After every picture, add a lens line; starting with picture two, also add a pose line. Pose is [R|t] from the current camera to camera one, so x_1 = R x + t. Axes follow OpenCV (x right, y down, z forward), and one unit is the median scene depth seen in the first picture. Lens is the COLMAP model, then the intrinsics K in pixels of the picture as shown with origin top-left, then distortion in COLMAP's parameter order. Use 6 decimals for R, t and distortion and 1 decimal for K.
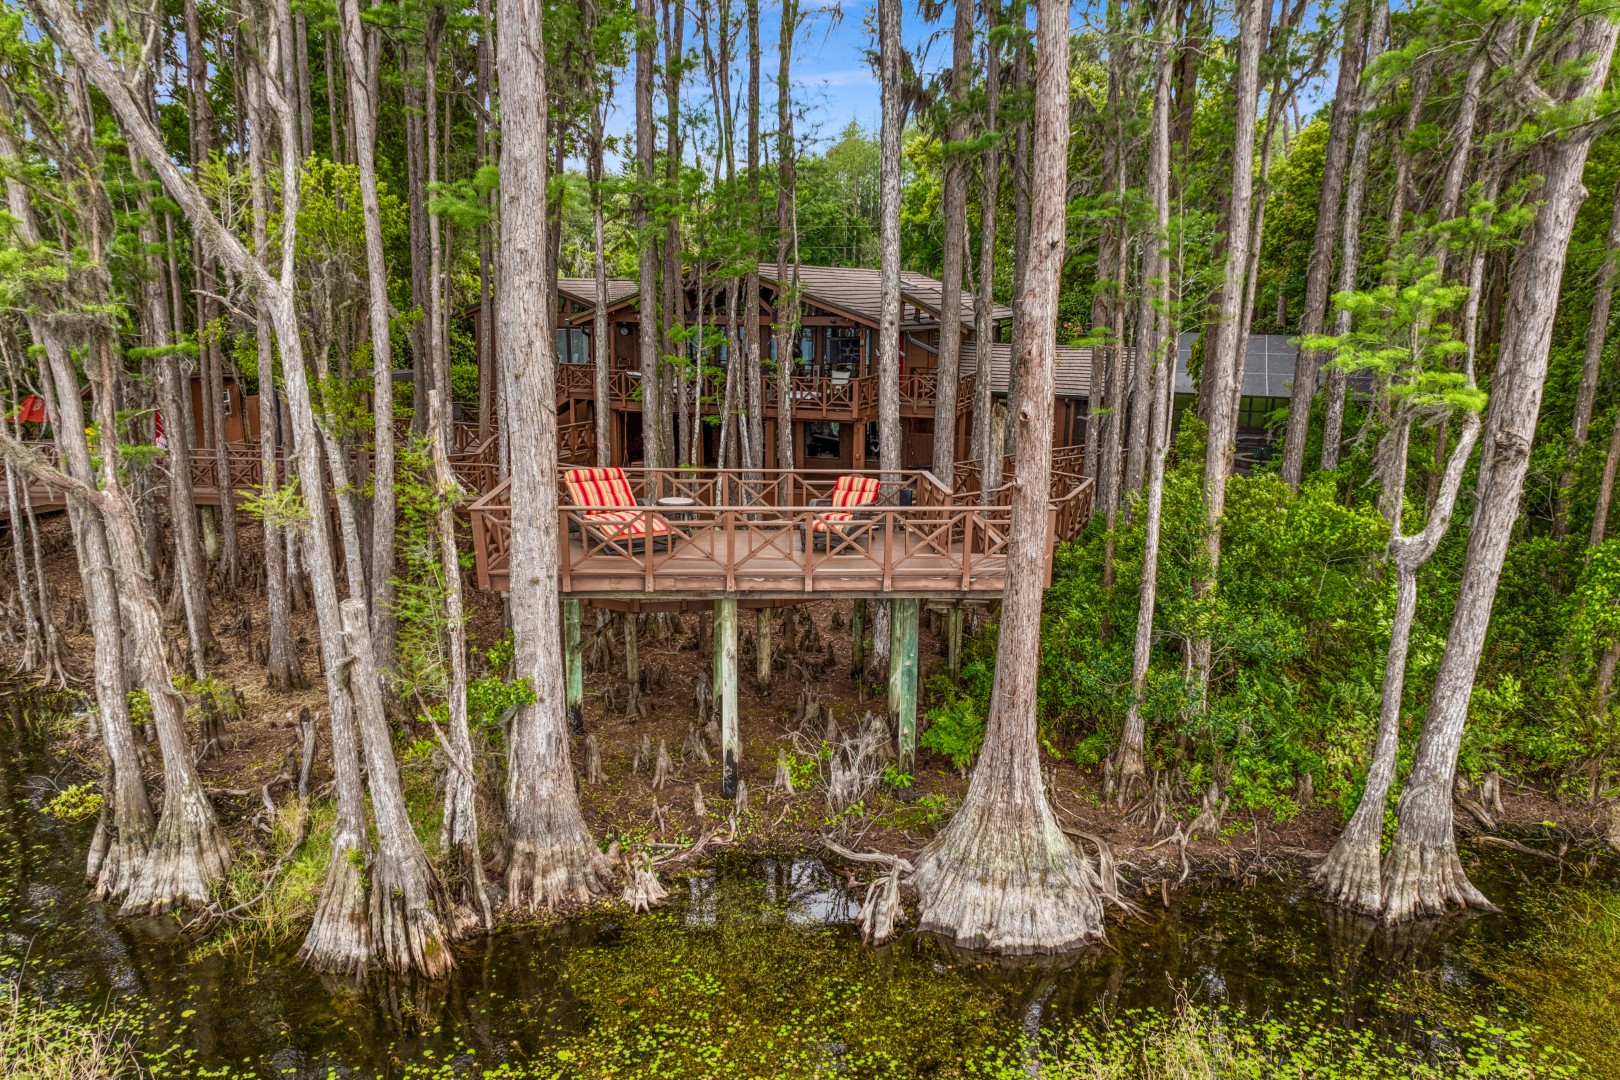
lens RADIAL K [[1149.0, 0, 812.9], [0, 1149.0, 549.1], [0, 0, 1]] dist [-0.042881, -0.002294]
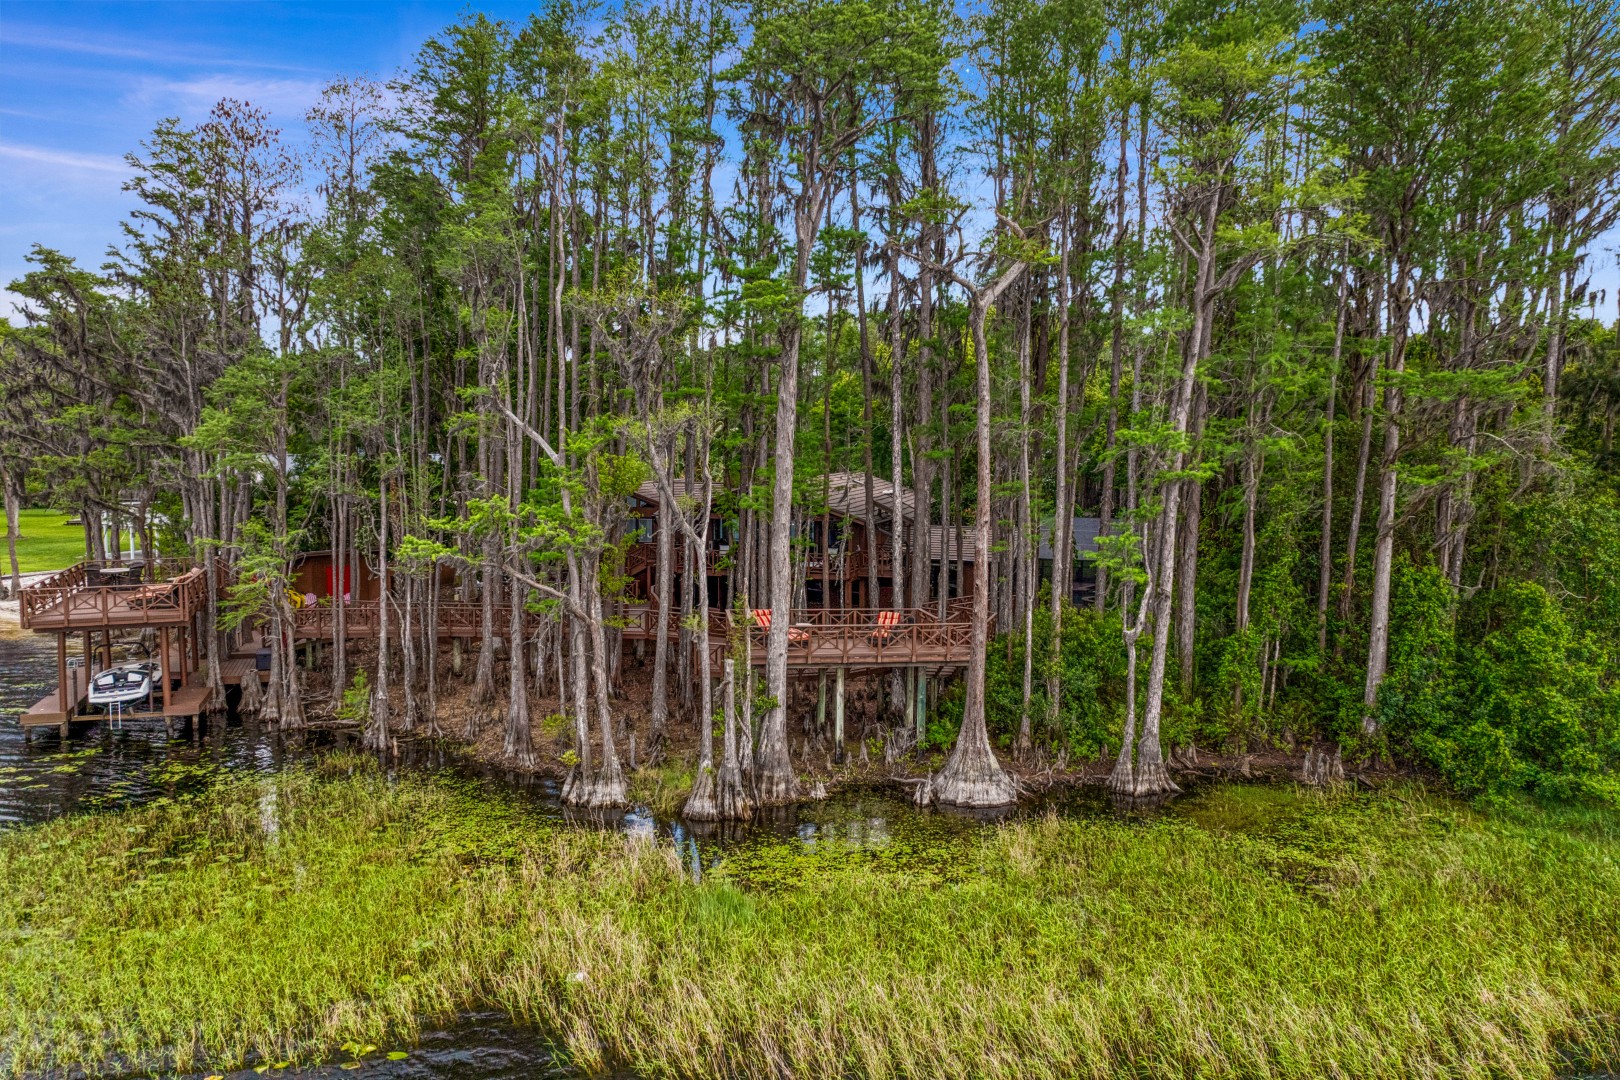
lens RADIAL K [[1137.3, 0, 812.9], [0, 1137.3, 519.7], [0, 0, 1]] dist [-0.023750, 0.001648]
pose [[0.995620, -0.006541, 0.093261, -0.370377], [0.020951, 0.987789, -0.154384, 0.110876], [-0.091112, 0.155662, 0.983600, -1.325958]]
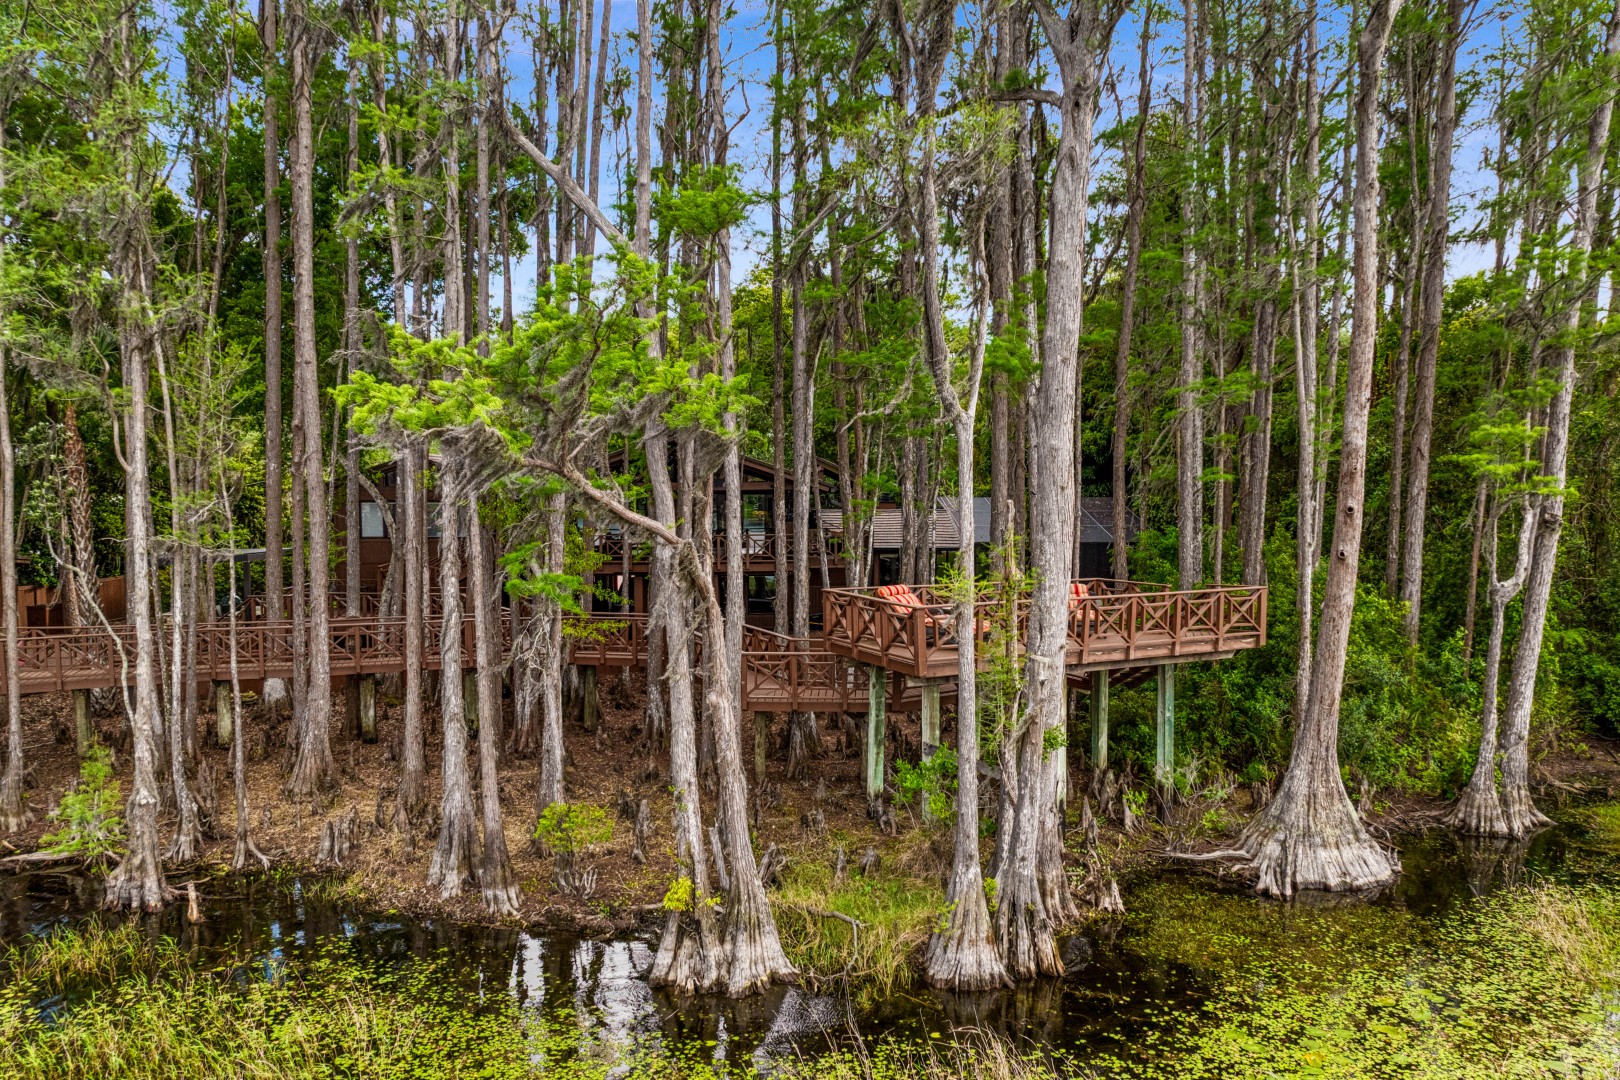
lens RADIAL K [[1130.3, 0, 816.5], [0, 1130.3, 538.0], [0, 0, 1]] dist [-0.034629, 0.000800]
pose [[0.915280, -0.028891, 0.401780, -0.931462], [0.099870, 0.982559, -0.156857, 0.072679], [-0.390241, 0.183694, 0.902202, -0.055266]]
